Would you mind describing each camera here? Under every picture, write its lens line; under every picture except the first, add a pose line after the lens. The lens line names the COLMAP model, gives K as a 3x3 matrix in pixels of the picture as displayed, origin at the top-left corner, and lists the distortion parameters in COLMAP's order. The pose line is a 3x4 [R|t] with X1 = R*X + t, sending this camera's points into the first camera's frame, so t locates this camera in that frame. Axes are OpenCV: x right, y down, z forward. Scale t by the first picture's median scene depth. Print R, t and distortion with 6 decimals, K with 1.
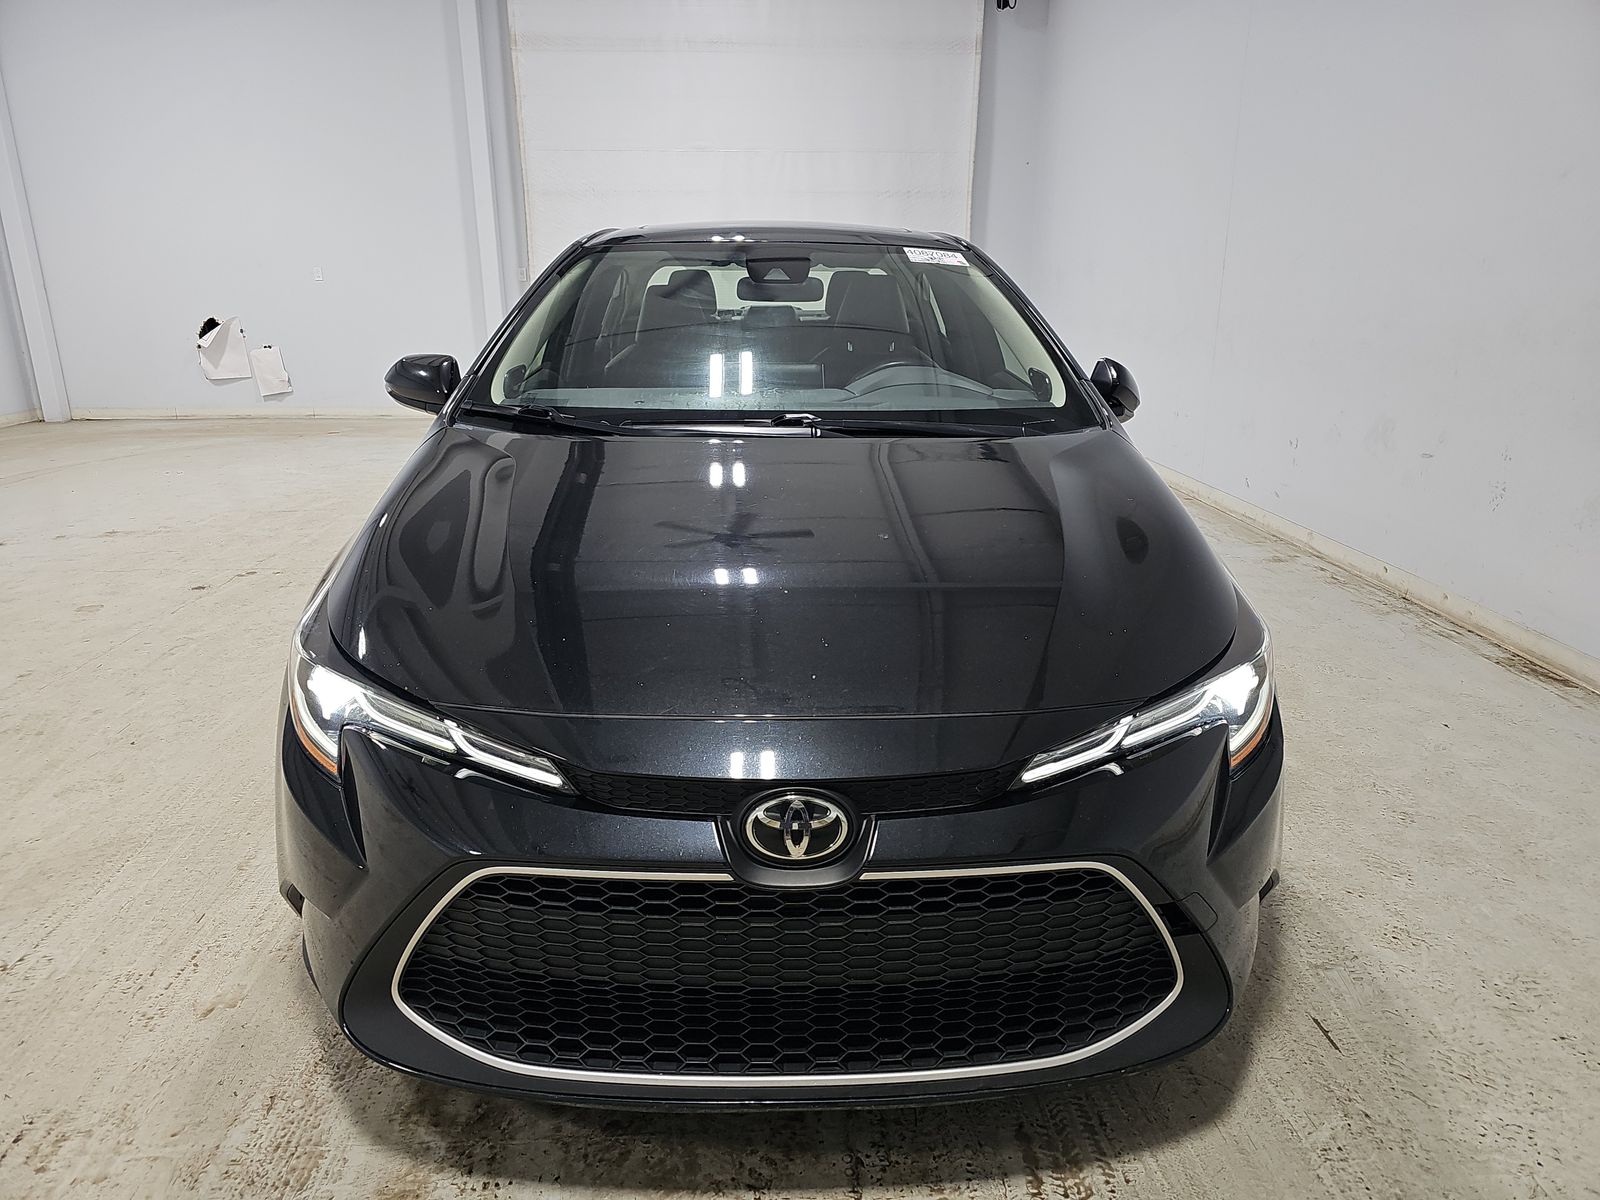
lens RADIAL K [[1082.7, 0, 799.6], [0, 1082.7, 593.3], [0, 0, 1]] dist [0.004885, -0.019409]
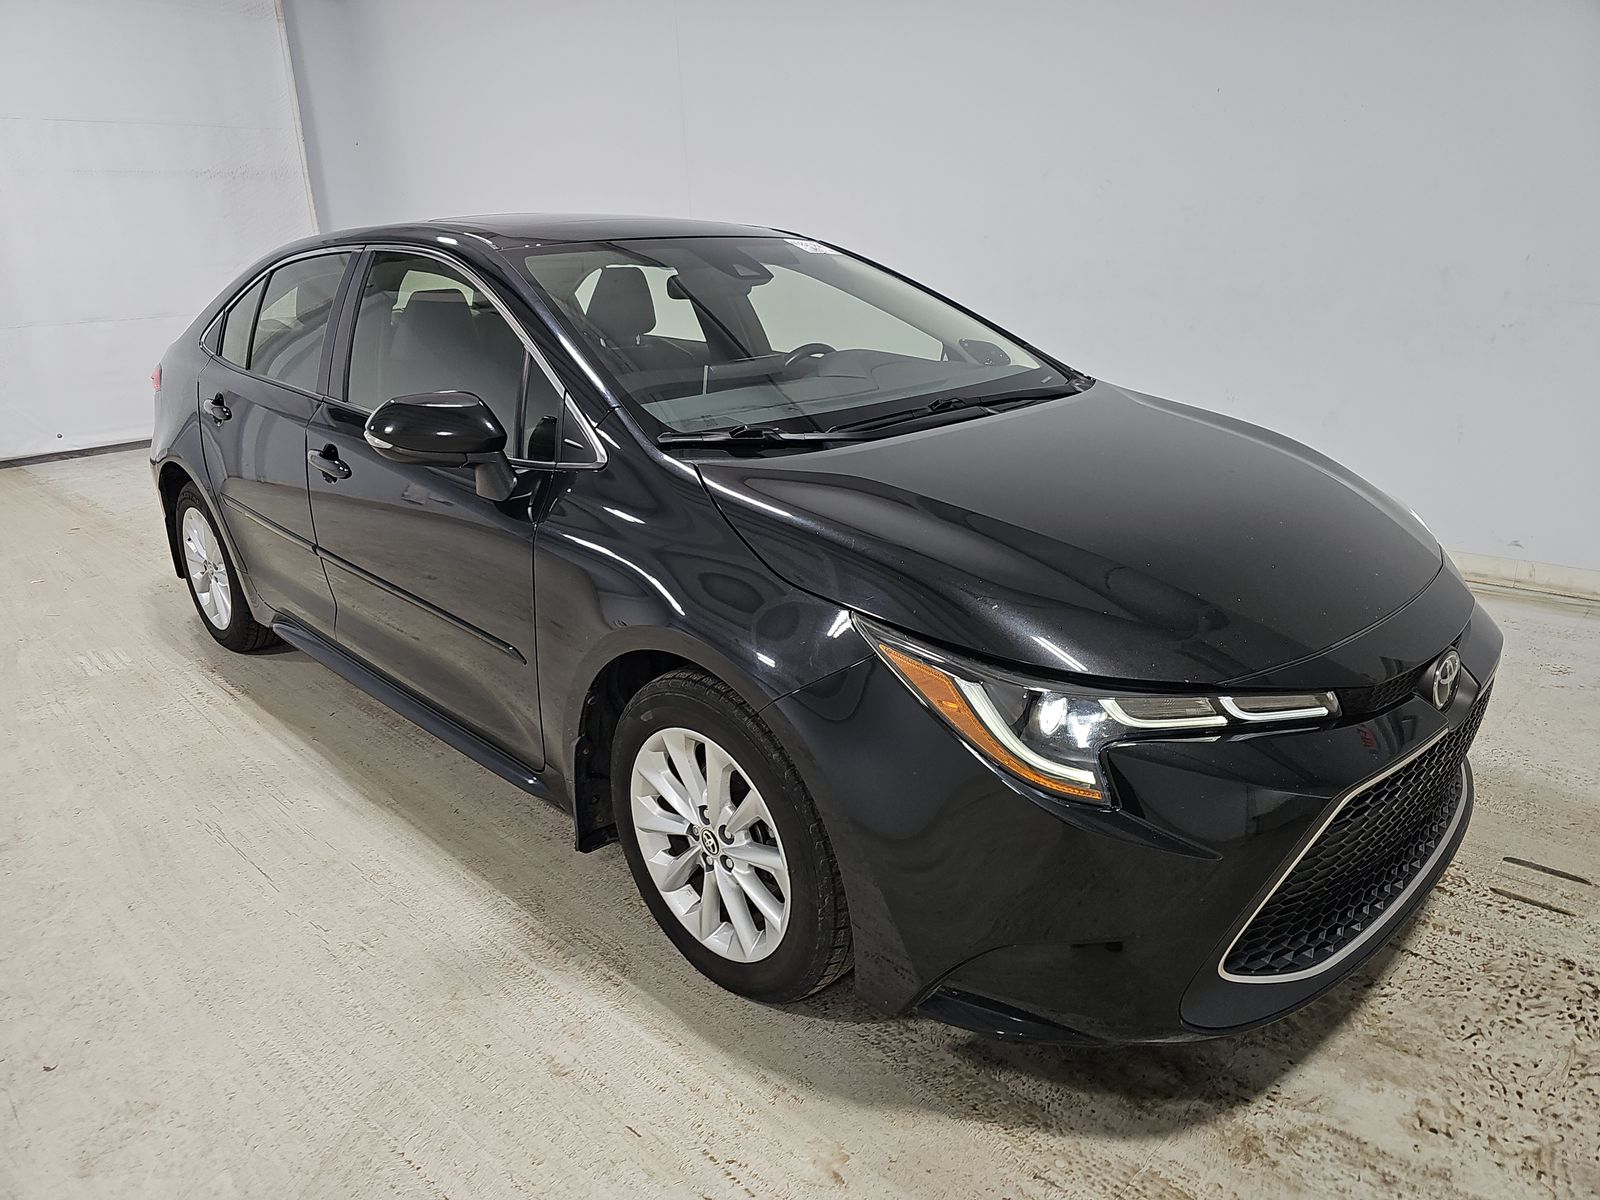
lens RADIAL K [[1082.7, 0, 799.4], [0, 1082.7, 606.3], [0, 0, 1]] dist [0.004885, -0.019409]
pose [[0.729399, -0.247218, 0.637856, -0.946797], [0.230944, 0.966664, 0.110568, -0.133867], [-0.643927, 0.066661, 0.762178, 0.334399]]
